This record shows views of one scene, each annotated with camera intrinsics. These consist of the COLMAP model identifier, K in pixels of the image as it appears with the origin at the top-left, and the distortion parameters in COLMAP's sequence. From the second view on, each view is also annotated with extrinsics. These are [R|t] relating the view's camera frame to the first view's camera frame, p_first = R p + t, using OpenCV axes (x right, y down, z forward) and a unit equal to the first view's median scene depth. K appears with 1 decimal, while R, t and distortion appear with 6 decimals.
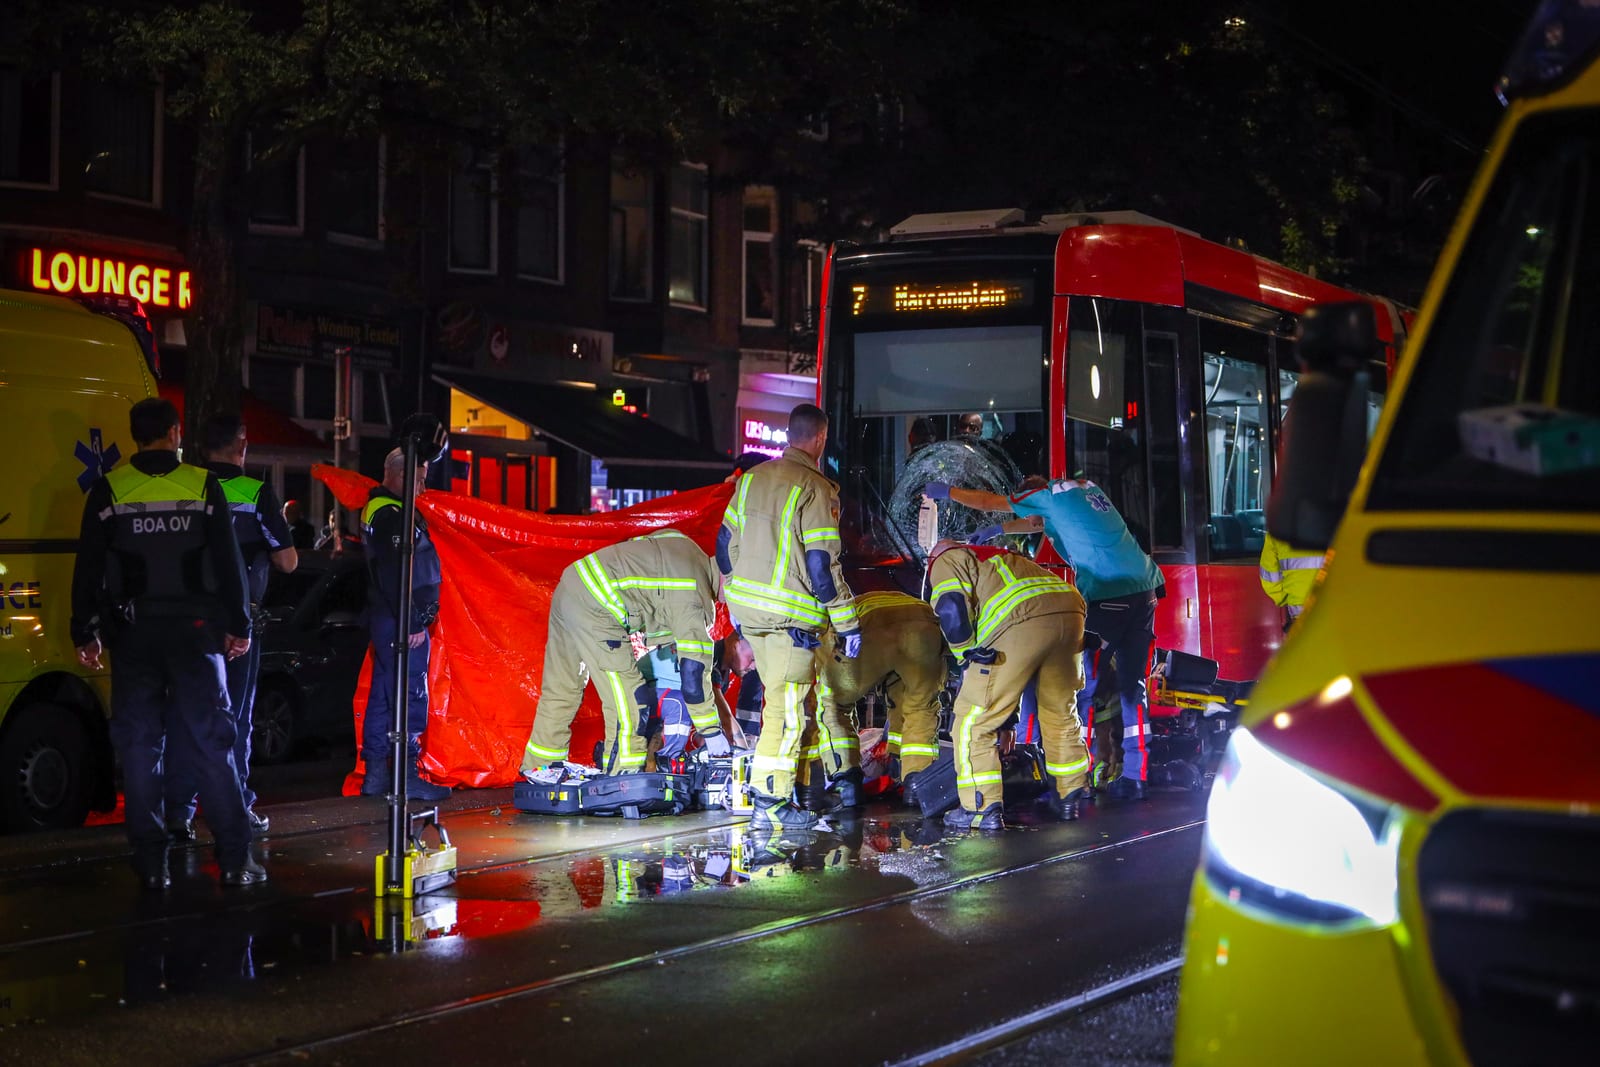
lens RADIAL K [[2937.5, 0, 794.2], [0, 2937.5, 533.7], [0, 0, 1]] dist [-0.099582, 0.000000]
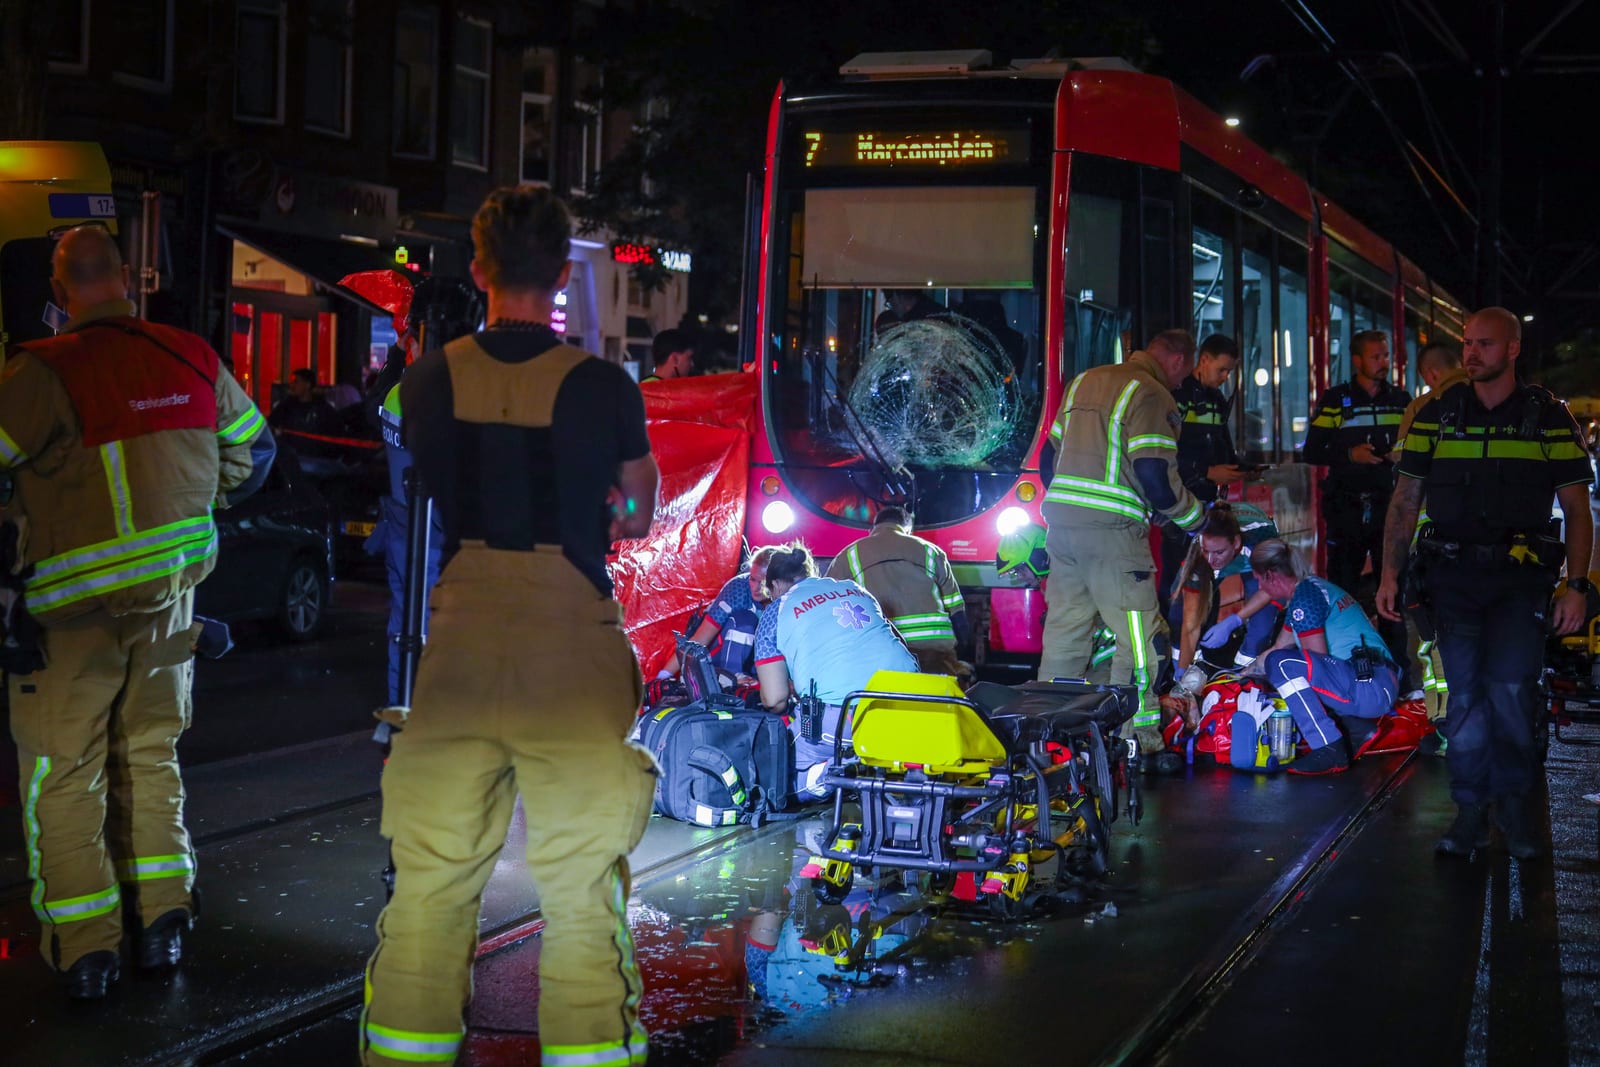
lens RADIAL K [[2647.0, 0, 808.8], [0, 2647.0, 538.4], [0, 0, 1]] dist [-0.054666, 0.000000]
pose [[0.992942, 0.019619, 0.116969, -0.046276], [-0.026261, 0.998112, 0.055520, -0.007114], [-0.115659, -0.058200, 0.991582, 0.168144]]
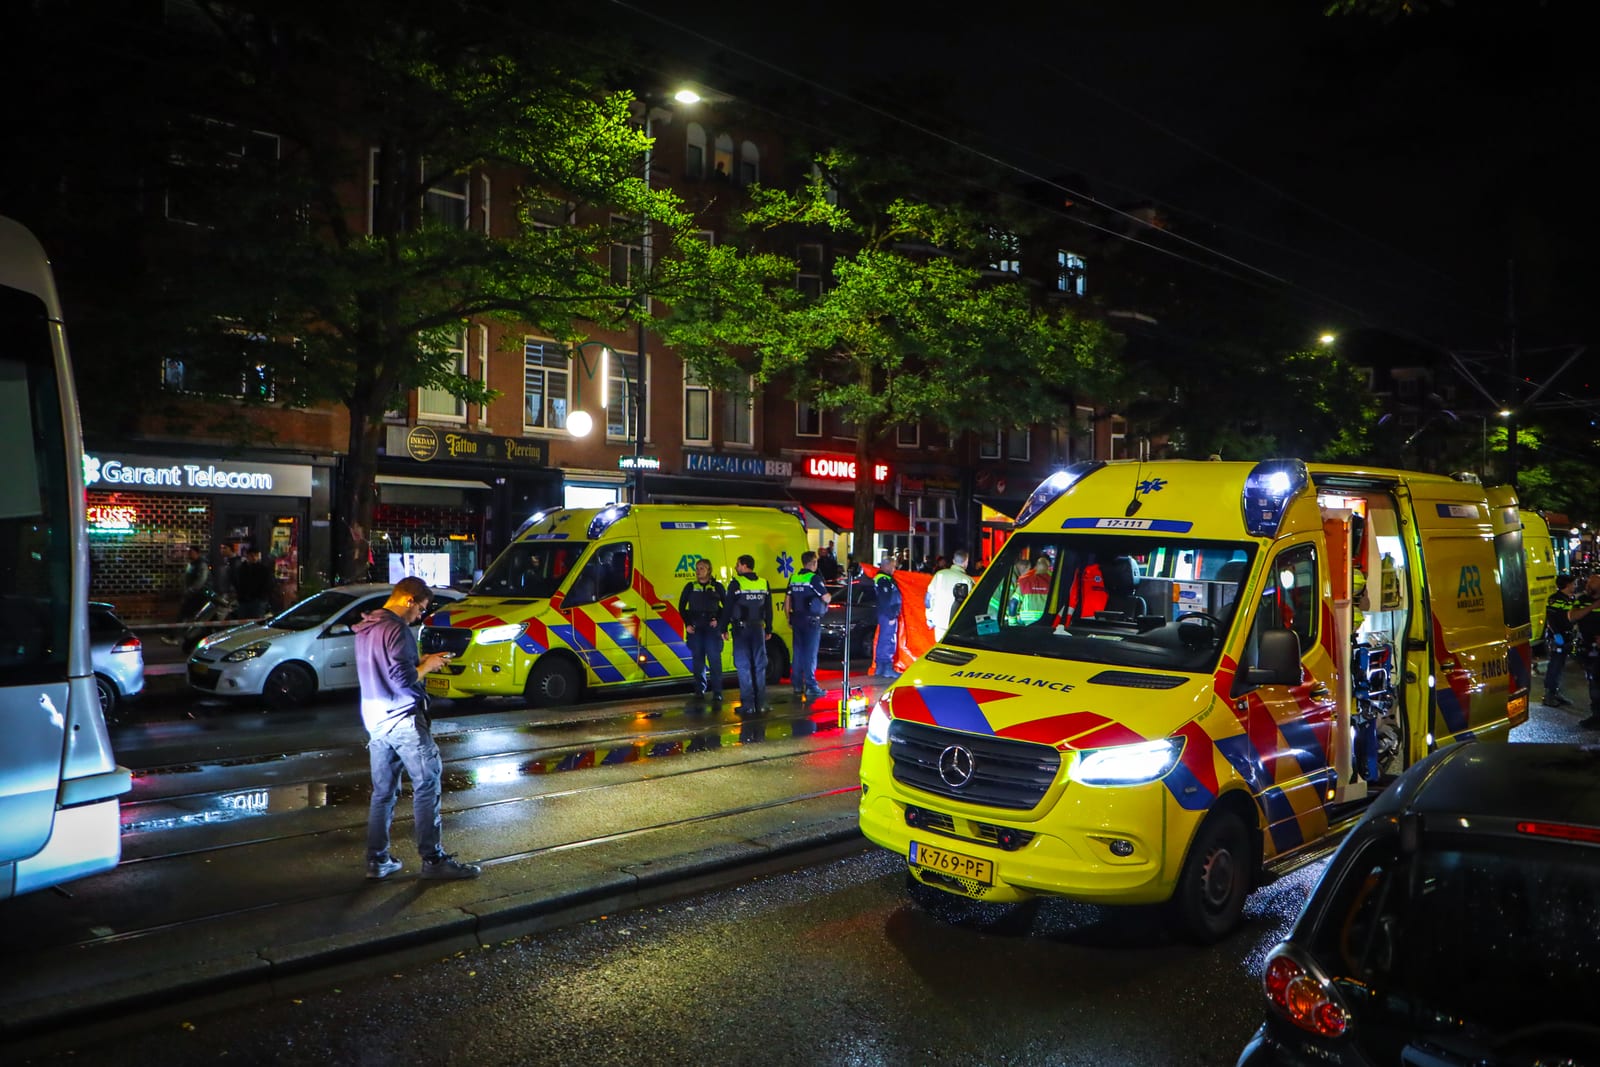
lens RADIAL K [[1247.1, 0, 801.2], [0, 1247.1, 533.7], [0, 0, 1]] dist [-0.000428, -0.000197]
pose [[0.954688, -0.001414, -0.297605, 0.090422], [-0.000965, 0.999969, -0.007846, -0.024989], [0.297607, 0.007778, 0.954657, -0.127368]]
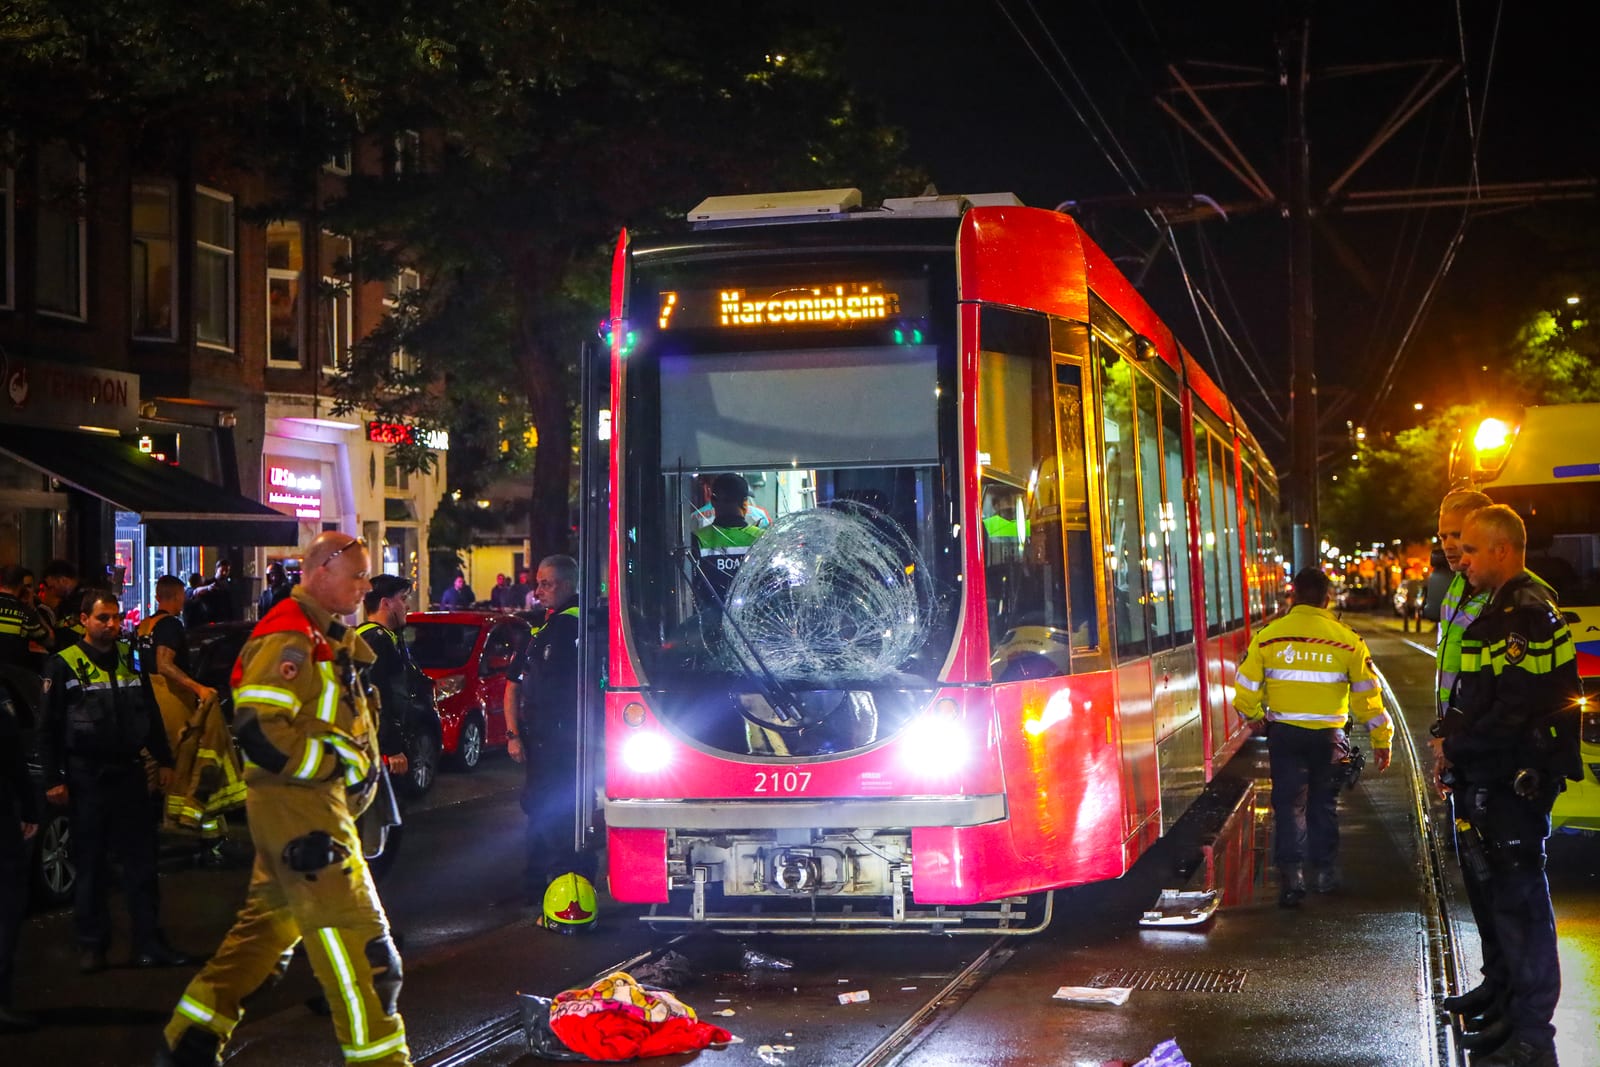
lens RADIAL K [[2647.0, 0, 782.7], [0, 2647.0, 558.8], [0, 0, 1]] dist [-0.054666, 0.000000]
pose [[0.979334, -0.014184, 0.201750, -0.056412], [0.014449, 0.999896, 0.000159, -0.013492], [-0.201731, 0.002759, 0.979437, 0.258841]]
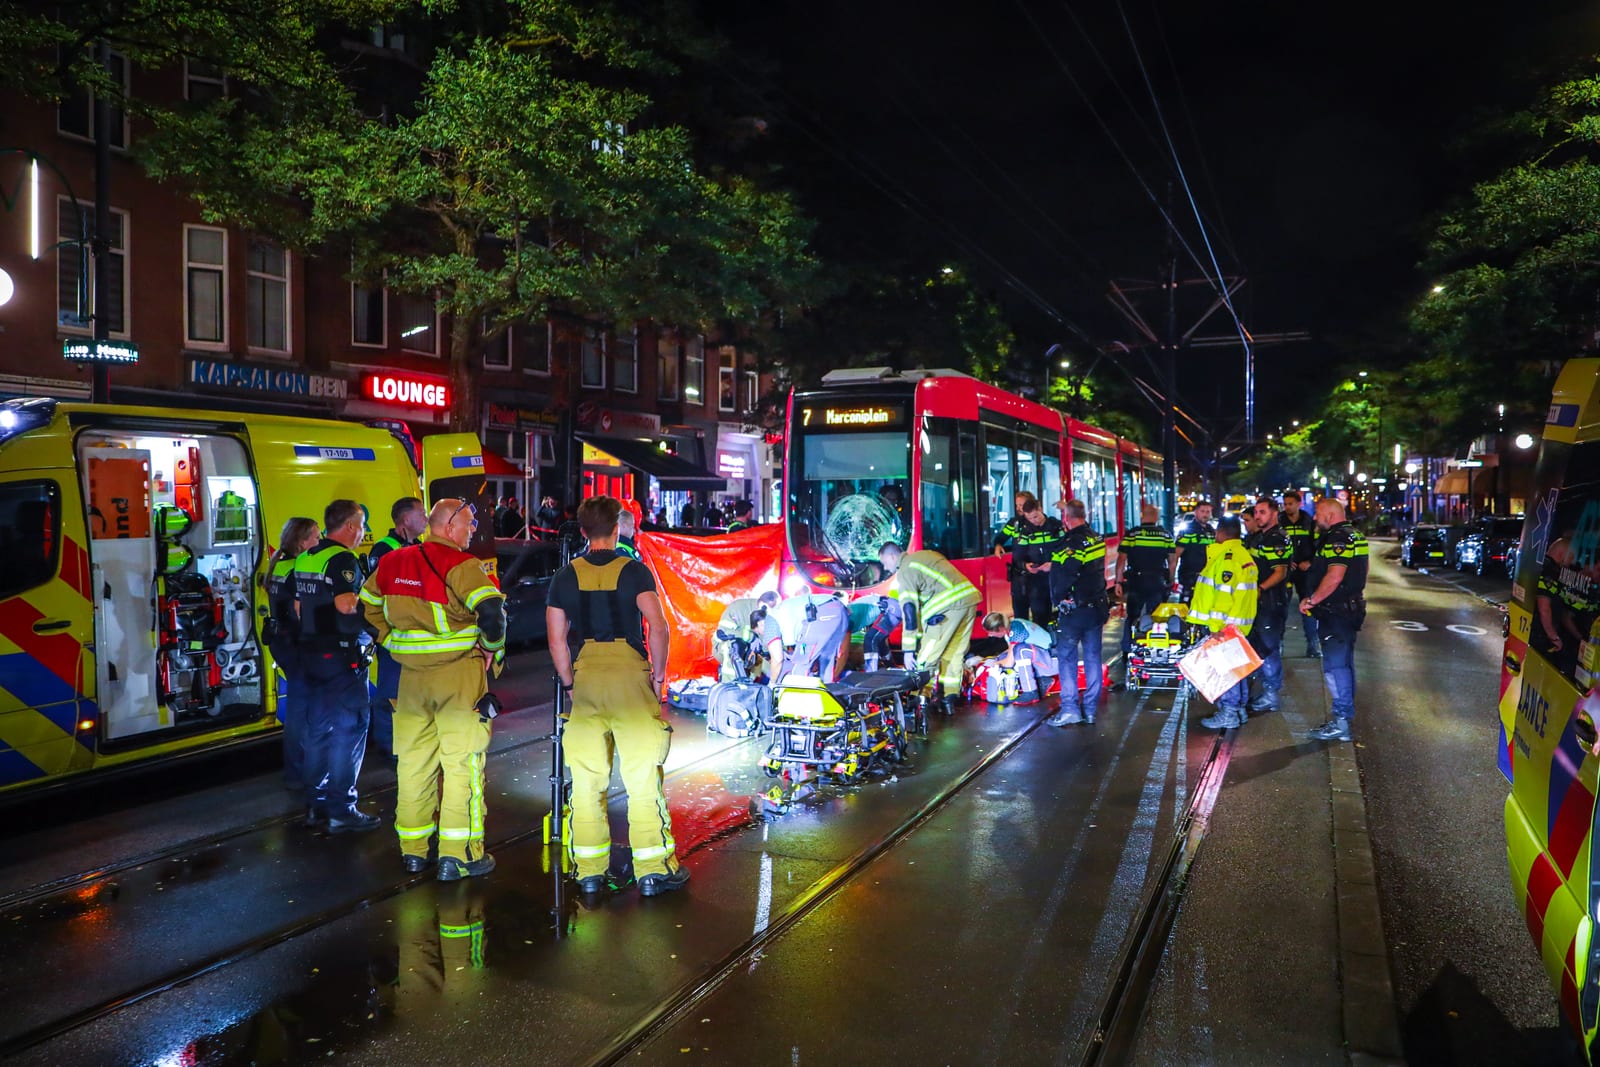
lens RADIAL K [[1261.9, 0, 791.7], [0, 1261.9, 530.9], [0, 0, 1]] dist [0.000343, -0.005879]
pose [[0.998849, -0.001966, 0.047927, -0.018470], [0.000506, 0.999536, 0.030457, -0.022442], [-0.047965, -0.030398, 0.998386, 0.139814]]
